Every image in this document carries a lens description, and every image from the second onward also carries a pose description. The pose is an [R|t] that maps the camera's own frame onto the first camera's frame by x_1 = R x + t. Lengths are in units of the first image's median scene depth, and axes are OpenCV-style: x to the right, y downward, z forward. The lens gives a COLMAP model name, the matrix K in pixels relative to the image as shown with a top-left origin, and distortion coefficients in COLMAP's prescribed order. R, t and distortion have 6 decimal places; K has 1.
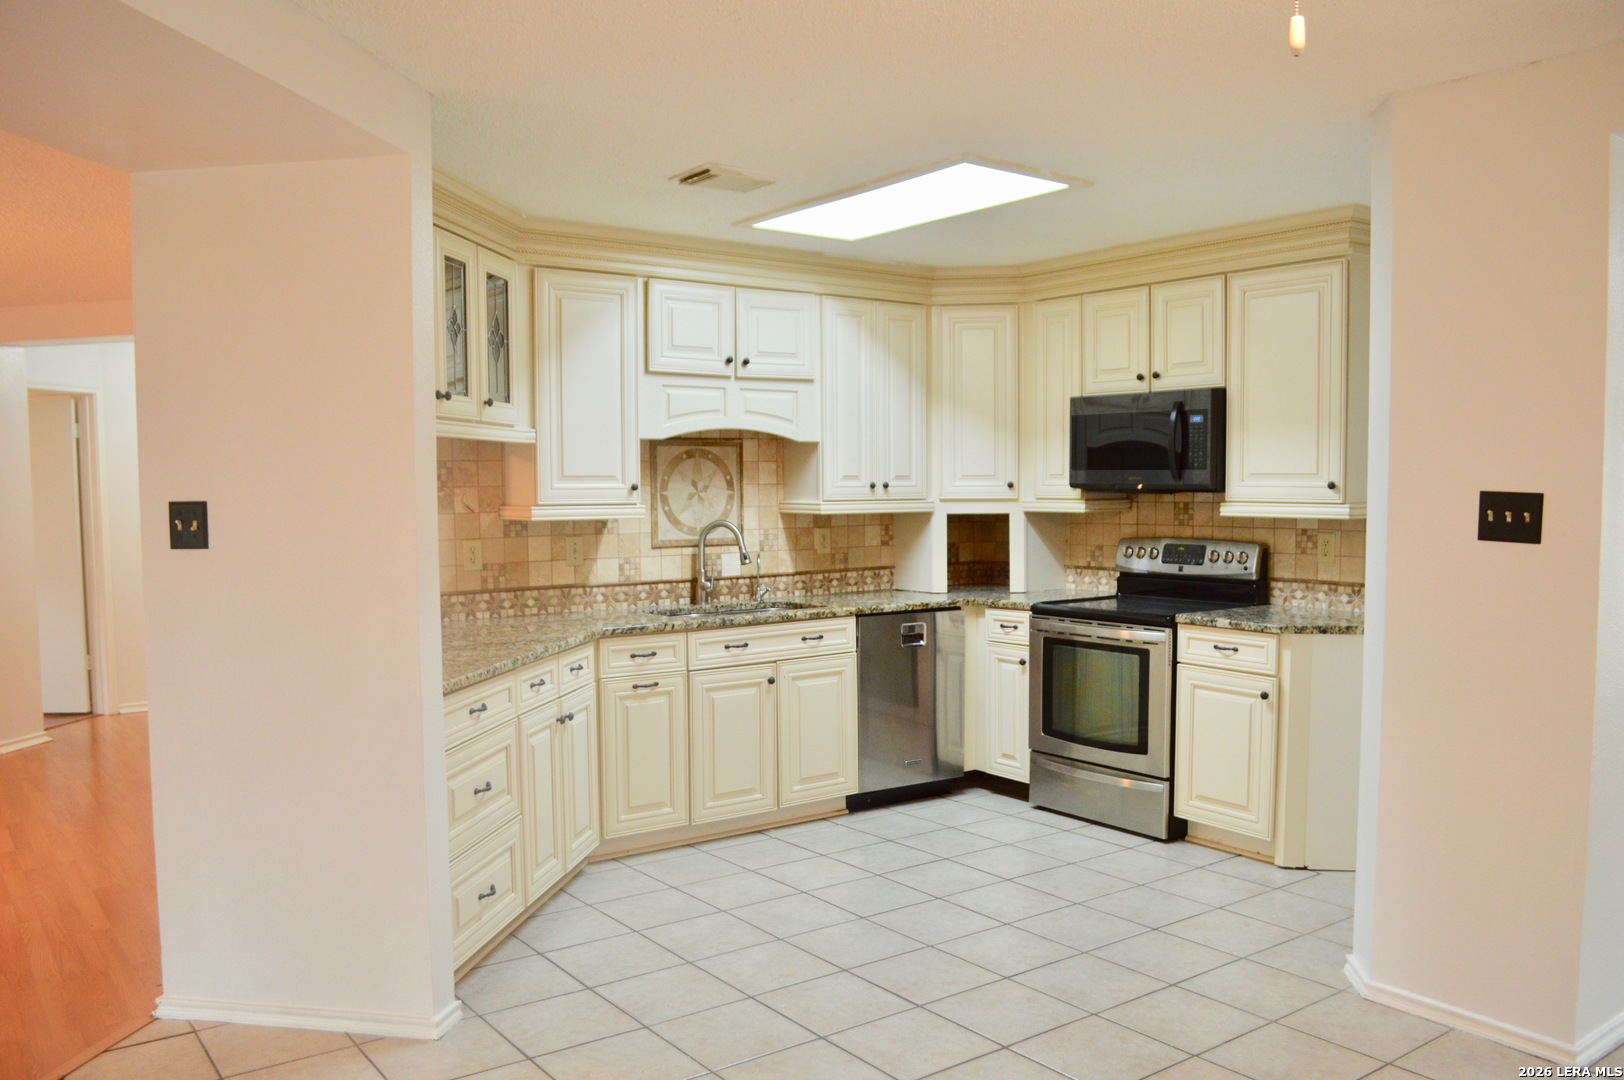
lens RADIAL K [[1314.1, 0, 811.9], [0, 1314.1, 577.7], [0, 0, 1]] dist [-0.076760, 0.010577]
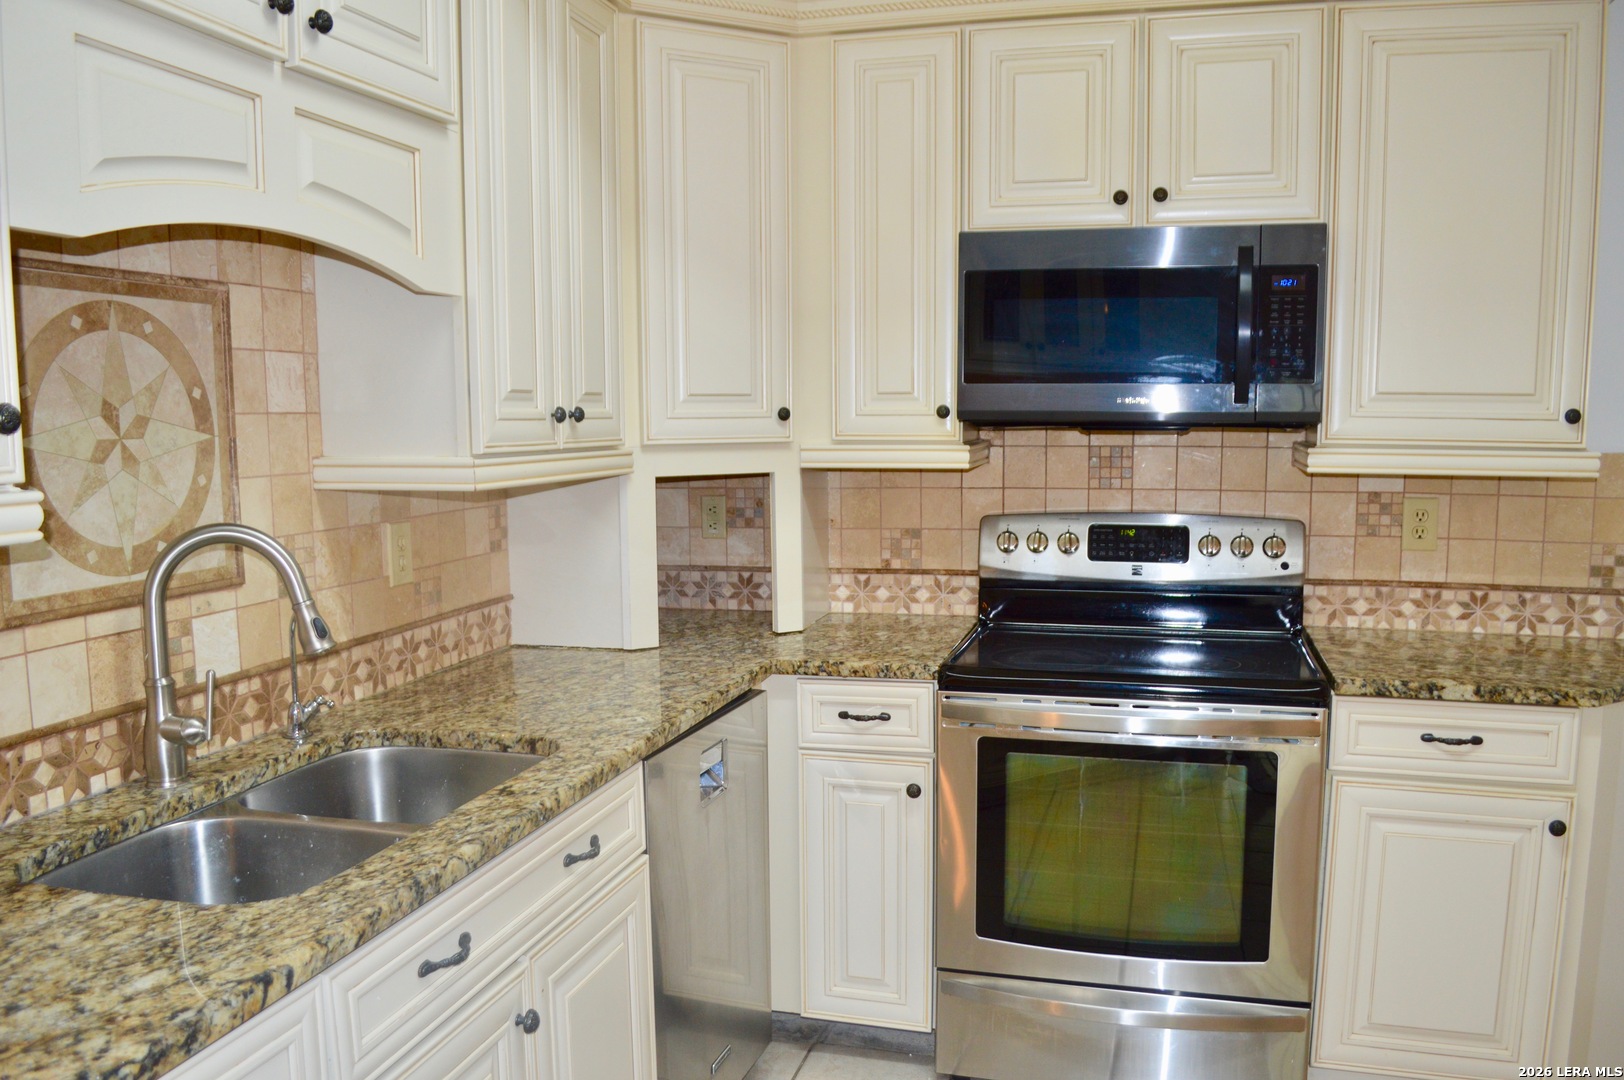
lens RADIAL K [[1314.1, 0, 811.9], [0, 1314.1, 577.7], [0, 0, 1]] dist [-0.076760, 0.010577]
pose [[0.780669, -0.076159, 0.620287, -0.152873], [0.045369, 0.996834, 0.065292, -0.044136], [-0.623296, -0.022829, 0.781653, 0.649729]]
